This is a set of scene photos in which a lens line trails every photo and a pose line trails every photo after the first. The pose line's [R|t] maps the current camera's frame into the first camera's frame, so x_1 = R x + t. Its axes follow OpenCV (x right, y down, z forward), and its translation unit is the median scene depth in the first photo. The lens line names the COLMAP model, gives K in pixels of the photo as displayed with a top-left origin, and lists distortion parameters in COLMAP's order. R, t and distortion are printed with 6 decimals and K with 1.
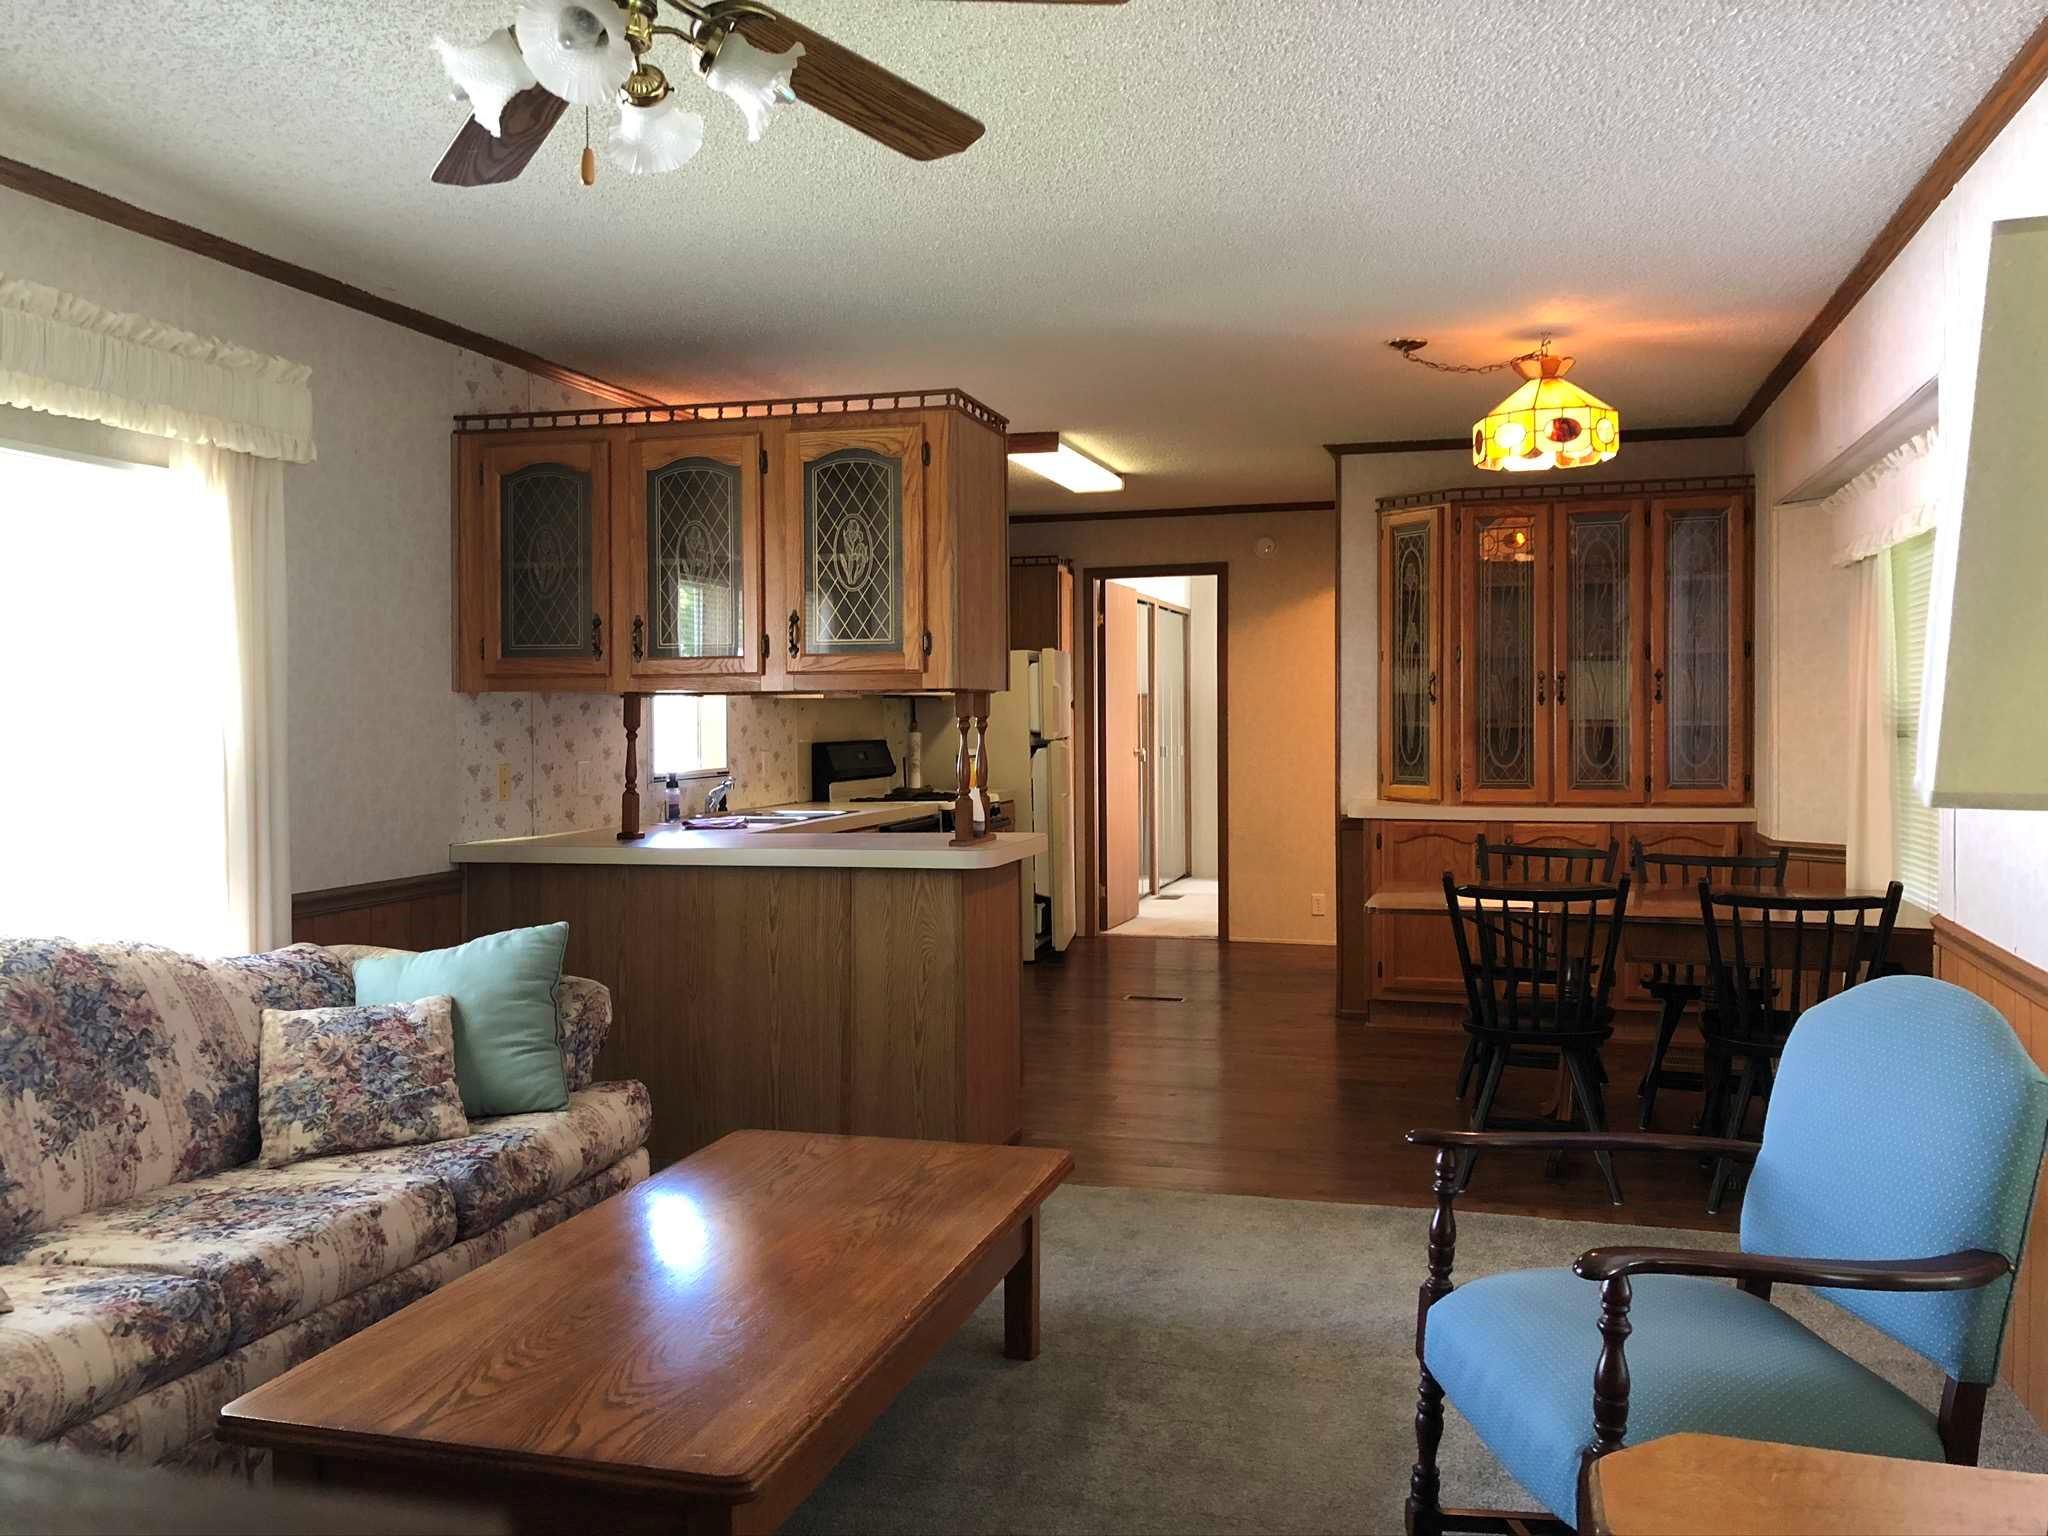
lens RADIAL K [[1646.0, 0, 1024.0], [0, 1646.0, 768.0], [0, 0, 1]] dist [0.010148, -0.108088]
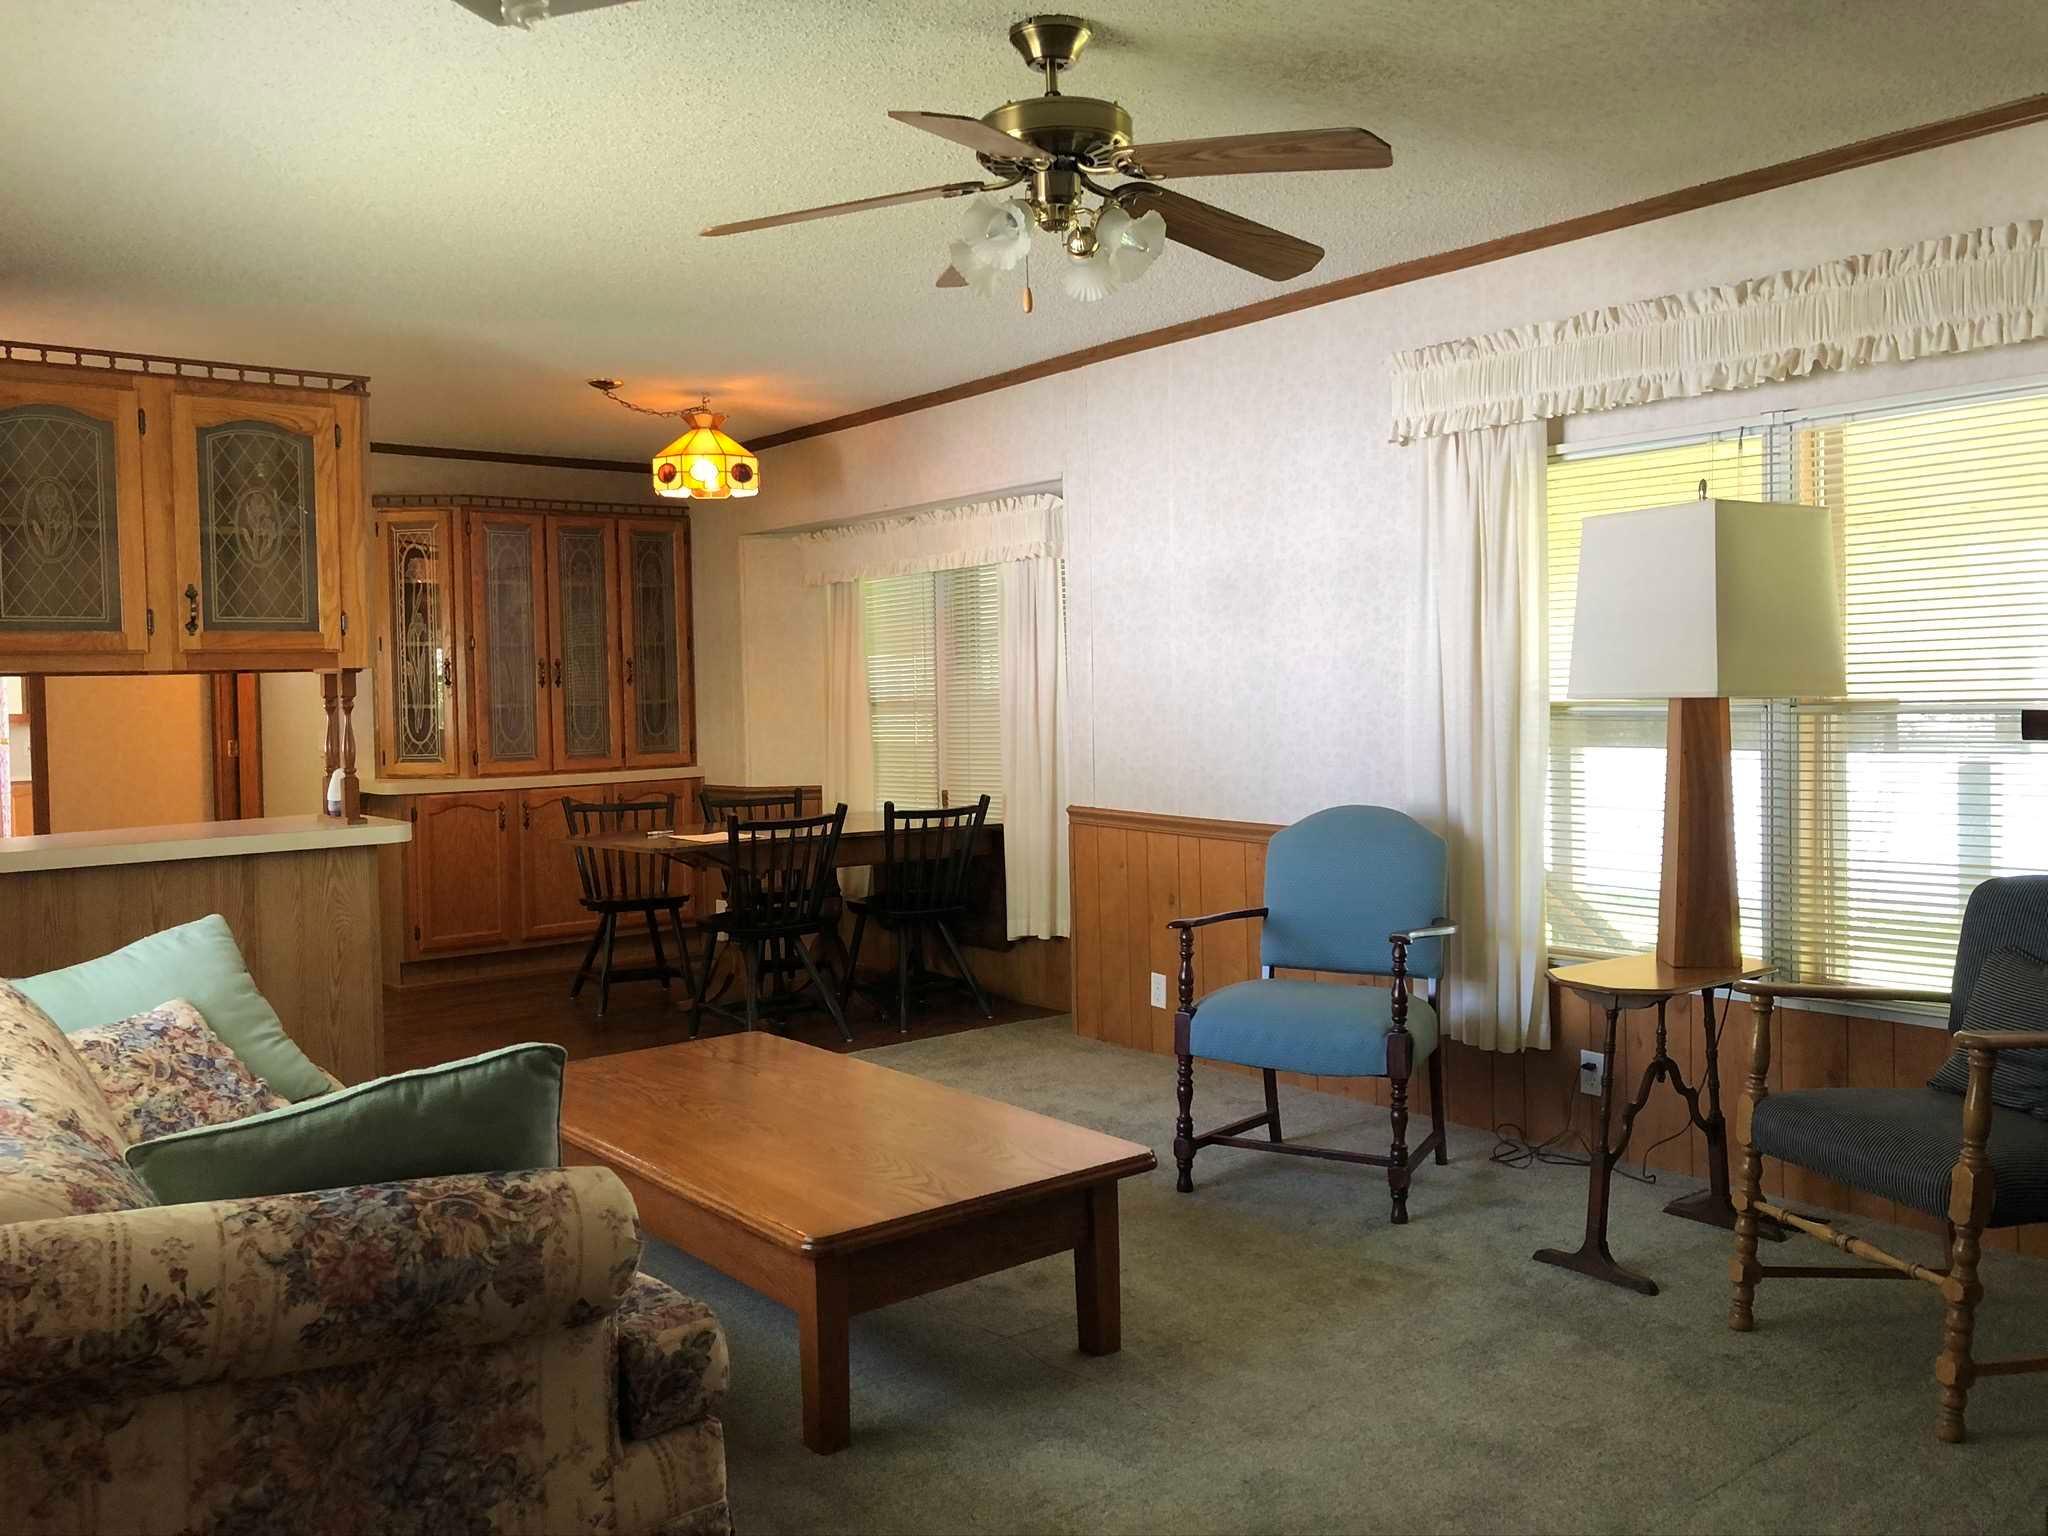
lens RADIAL K [[1646.0, 0, 1024.0], [0, 1646.0, 768.0], [0, 0, 1]] dist [0.010148, -0.108088]
pose [[0.559337, -0.045249, 0.827705, -0.628252], [0.043699, 0.998730, 0.025068, 0.005750], [-0.827788, 0.022149, 0.560604, 0.084496]]
